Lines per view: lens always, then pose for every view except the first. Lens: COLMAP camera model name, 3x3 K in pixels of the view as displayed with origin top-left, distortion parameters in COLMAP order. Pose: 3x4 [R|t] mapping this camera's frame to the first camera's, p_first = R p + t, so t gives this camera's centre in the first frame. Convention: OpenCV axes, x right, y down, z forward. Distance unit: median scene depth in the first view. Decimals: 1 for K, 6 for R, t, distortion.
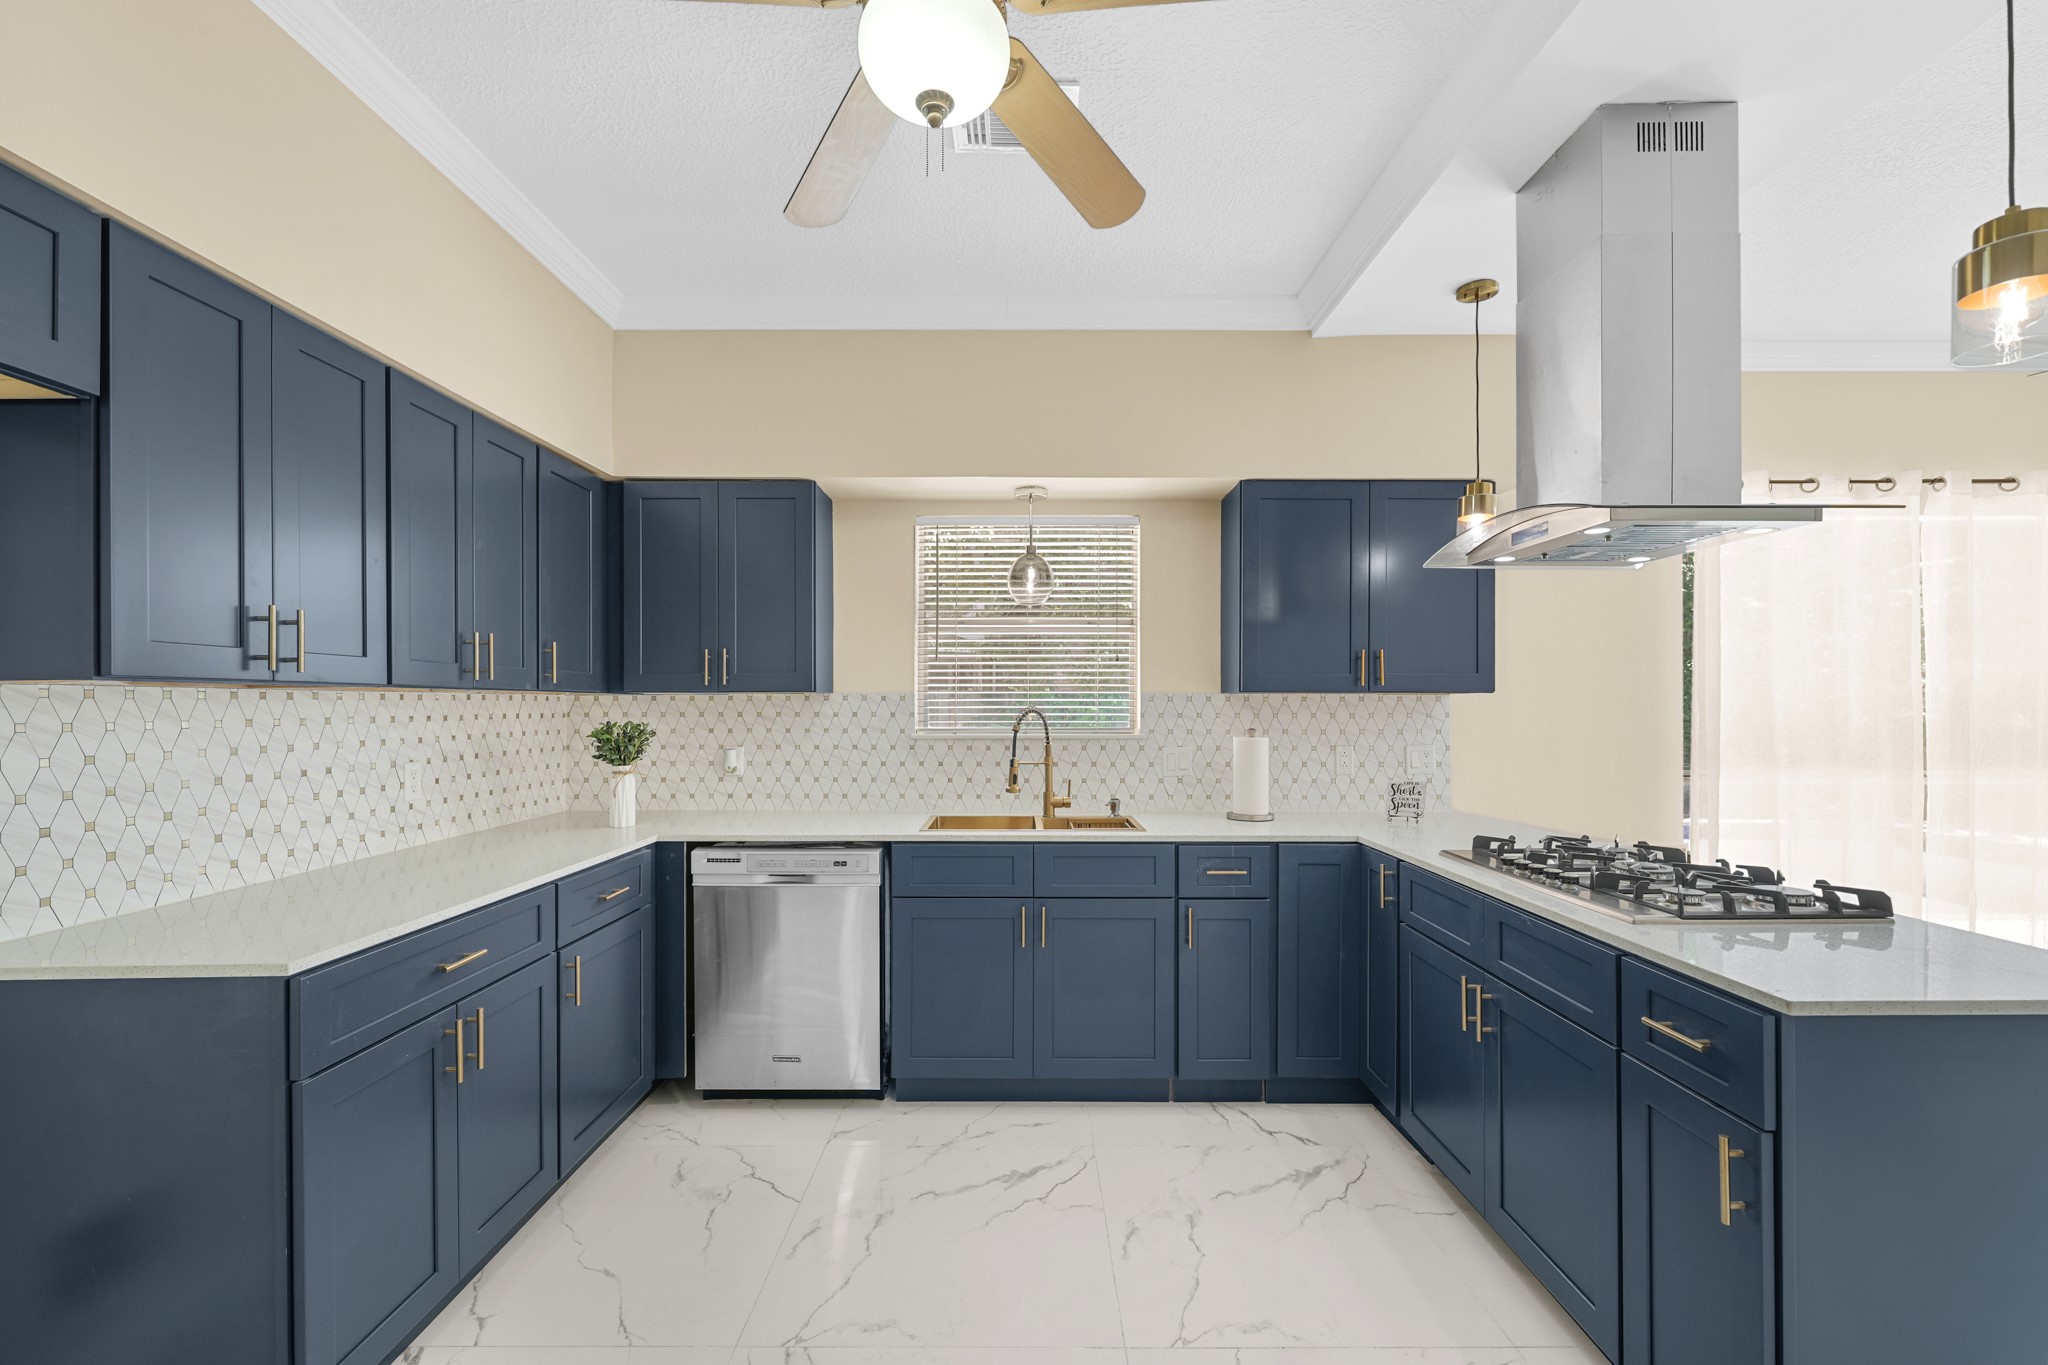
lens RADIAL K [[857.3, 0, 1027.5], [0, 857.3, 704.5], [0, 0, 1]] dist [0.002598, 0.000043]
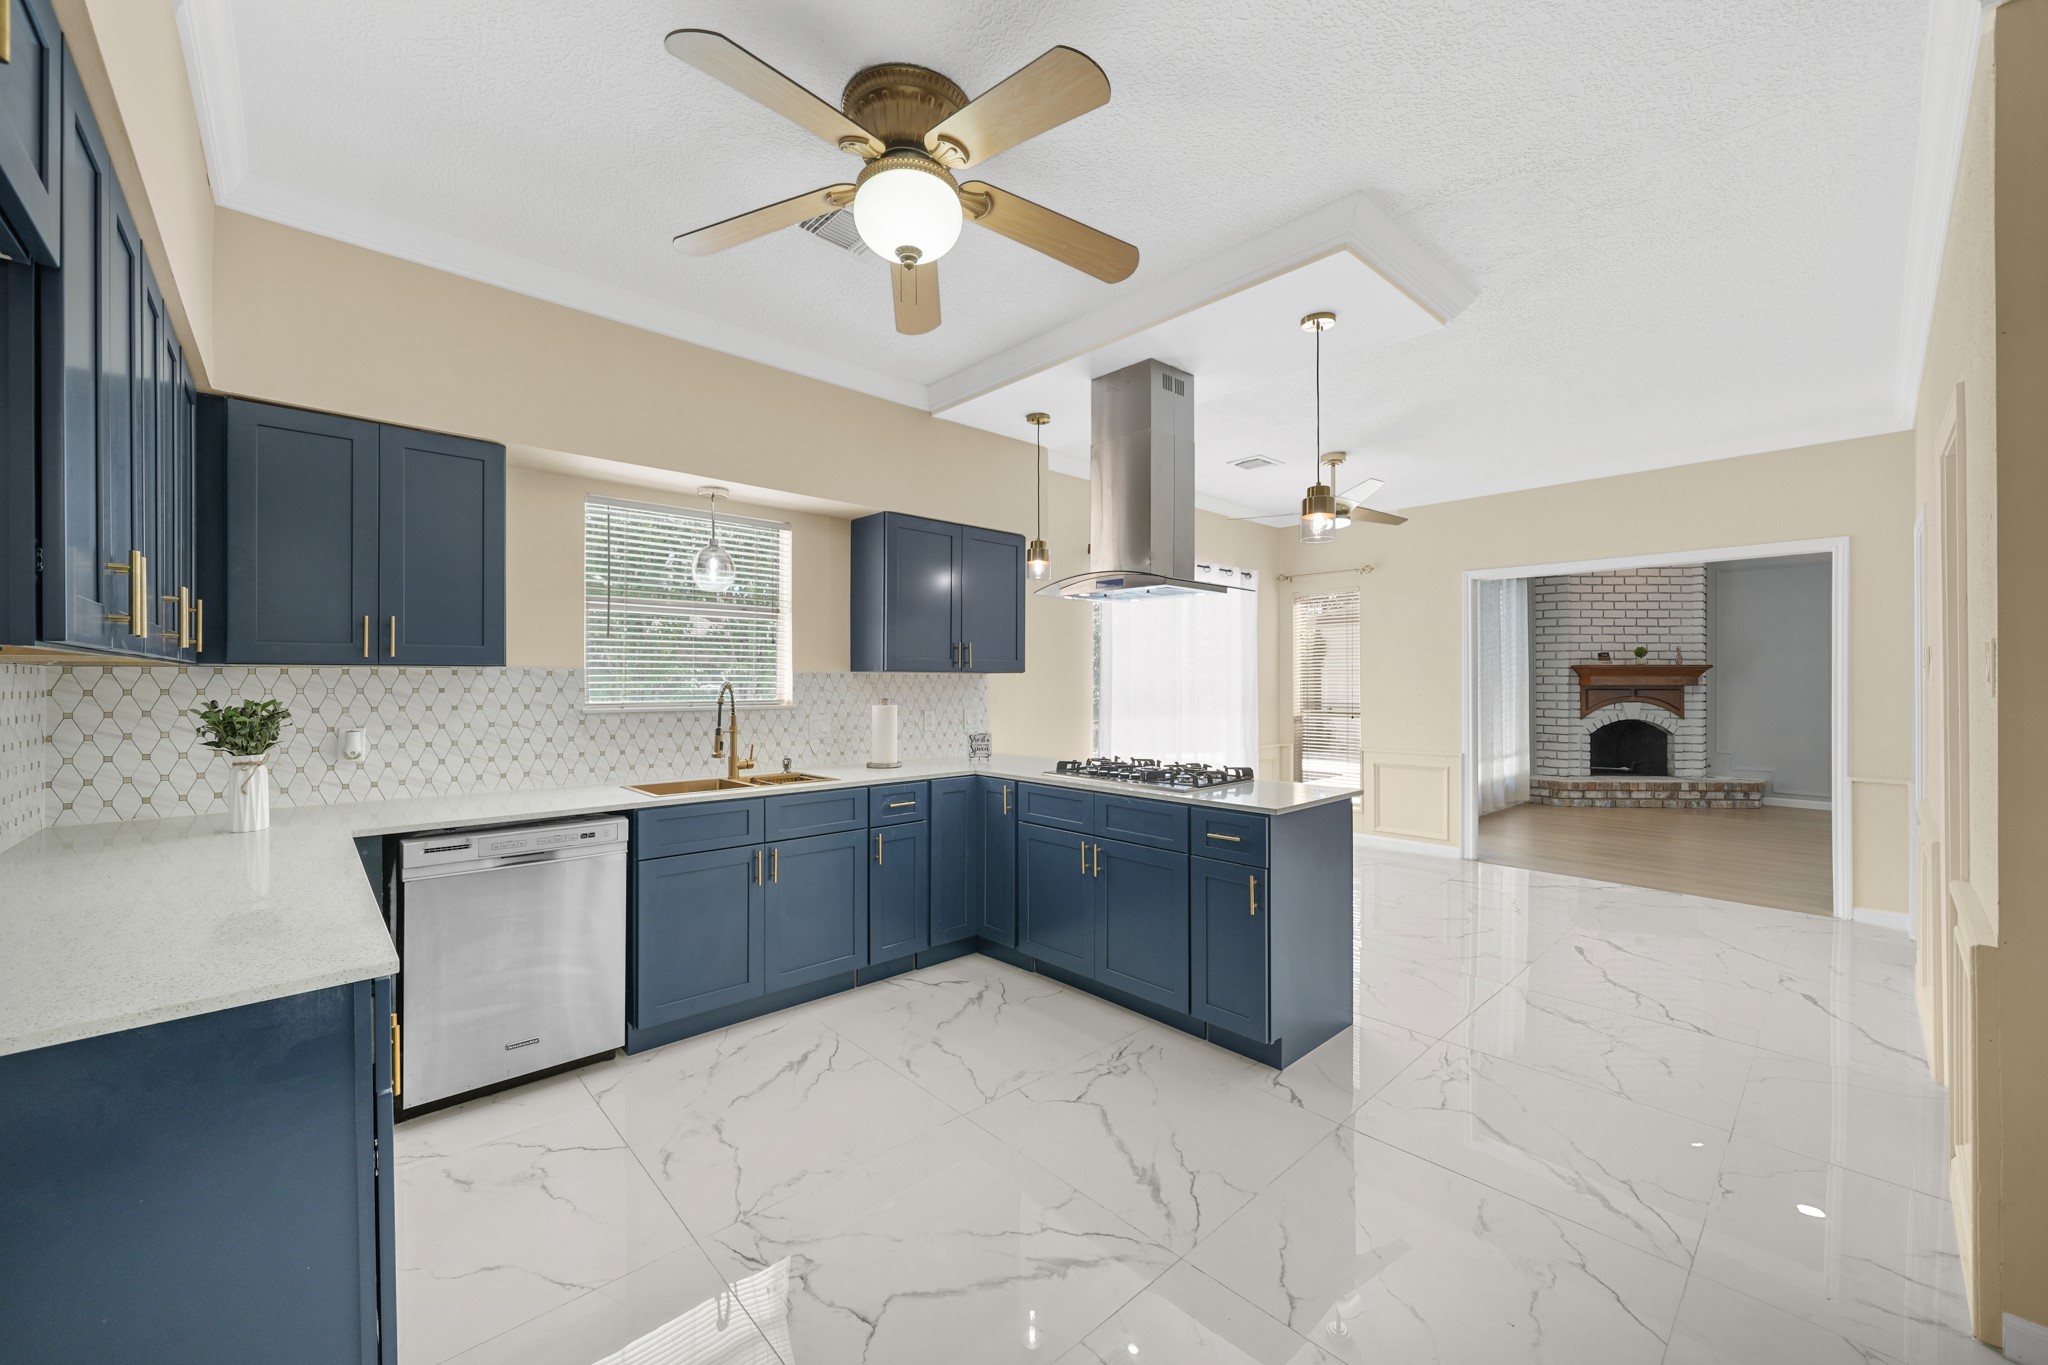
lens RADIAL K [[783.5, 0, 1024.0], [0, 783.5, 682.5], [0, 0, 1]] dist [-0.000840, -0.000149]
pose [[0.732524, -0.000159, 0.680741, -0.404802], [-0.001841, 0.999996, 0.002215, 0.000255], [-0.680739, -0.002876, 0.732520, -0.032384]]
